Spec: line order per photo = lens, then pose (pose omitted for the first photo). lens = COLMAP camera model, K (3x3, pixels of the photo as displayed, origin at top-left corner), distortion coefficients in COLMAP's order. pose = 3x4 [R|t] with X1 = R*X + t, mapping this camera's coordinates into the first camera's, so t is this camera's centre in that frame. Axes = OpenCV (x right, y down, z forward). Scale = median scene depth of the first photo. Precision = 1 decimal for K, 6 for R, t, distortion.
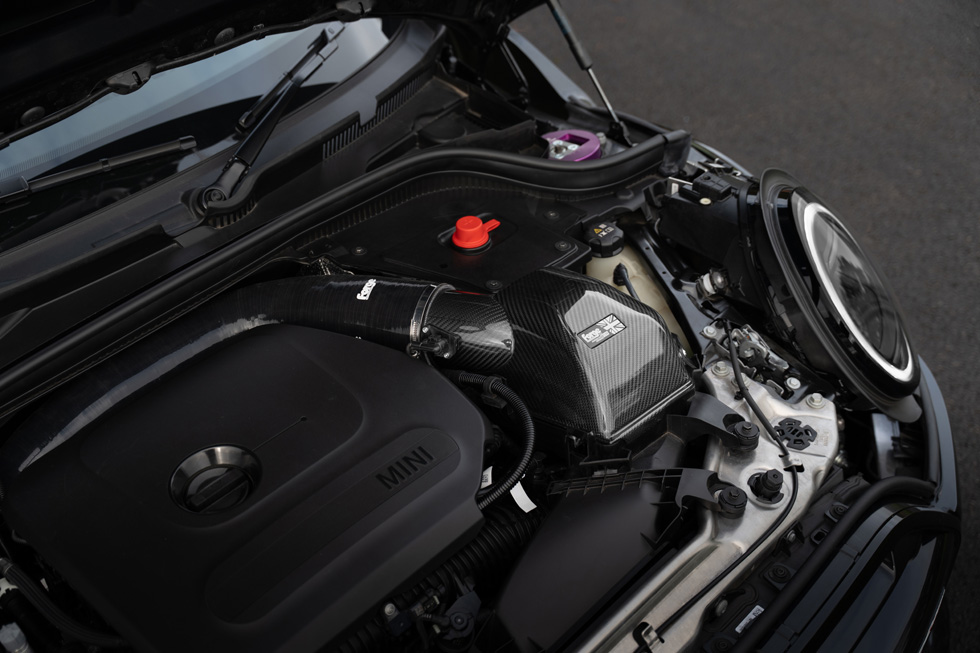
lens RADIAL K [[1181.5, 0, 490.0], [0, 1181.5, 326.5], [0, 0, 1]] dist [0.014490, 0.016597]
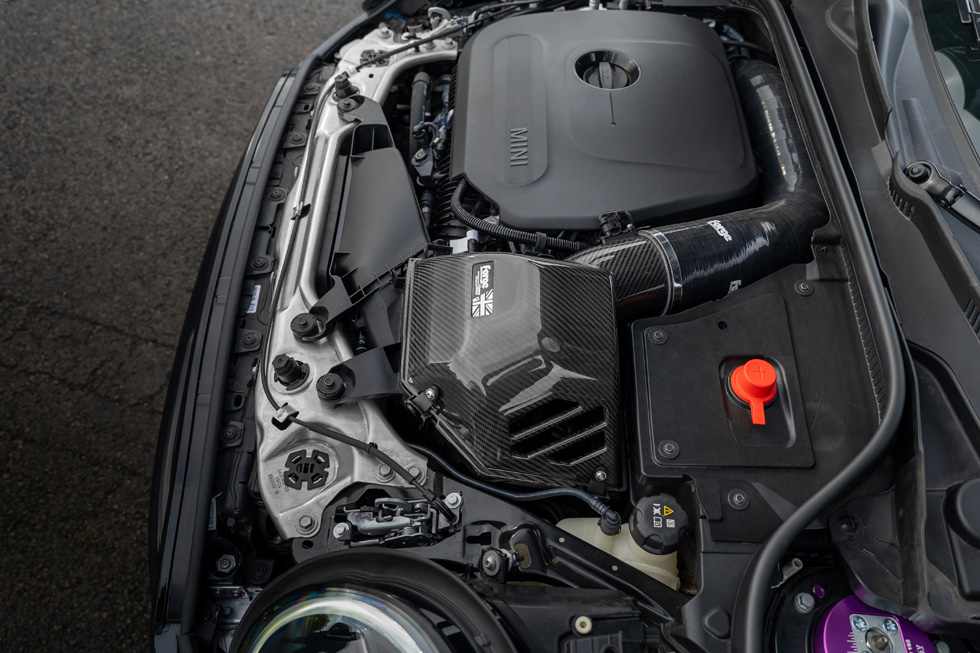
lens RADIAL K [[847.5, 0, 490.6], [0, 847.5, 302.3], [0, 0, 1]] dist [-0.051245, 0.000784]
pose [[-0.736400, 0.536508, -0.412157, 0.354789], [-0.438039, 0.086174, 0.894816, -0.568674], [0.515593, 0.839484, 0.171553, 0.863126]]
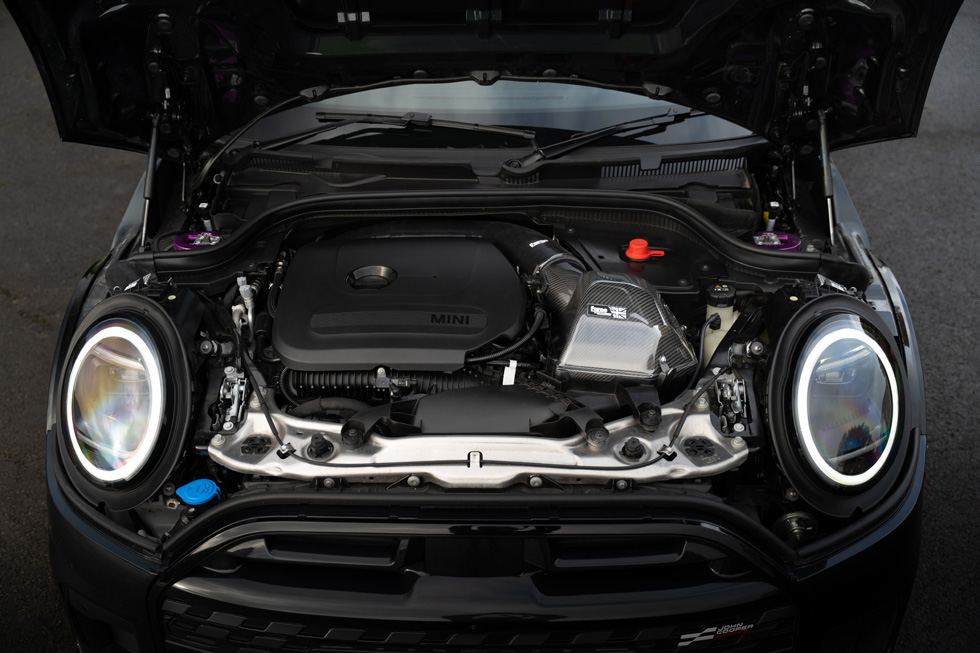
lens RADIAL K [[1102.2, 0, 490.0], [0, 1102.2, 326.5], [0, 0, 1]] dist [0.012961, -0.000981]
pose [[0.671278, 0.409425, -0.617865, 0.823701], [-0.471116, 0.879228, 0.070773, -0.007741], [0.572220, 0.243577, 0.783093, -0.155967]]
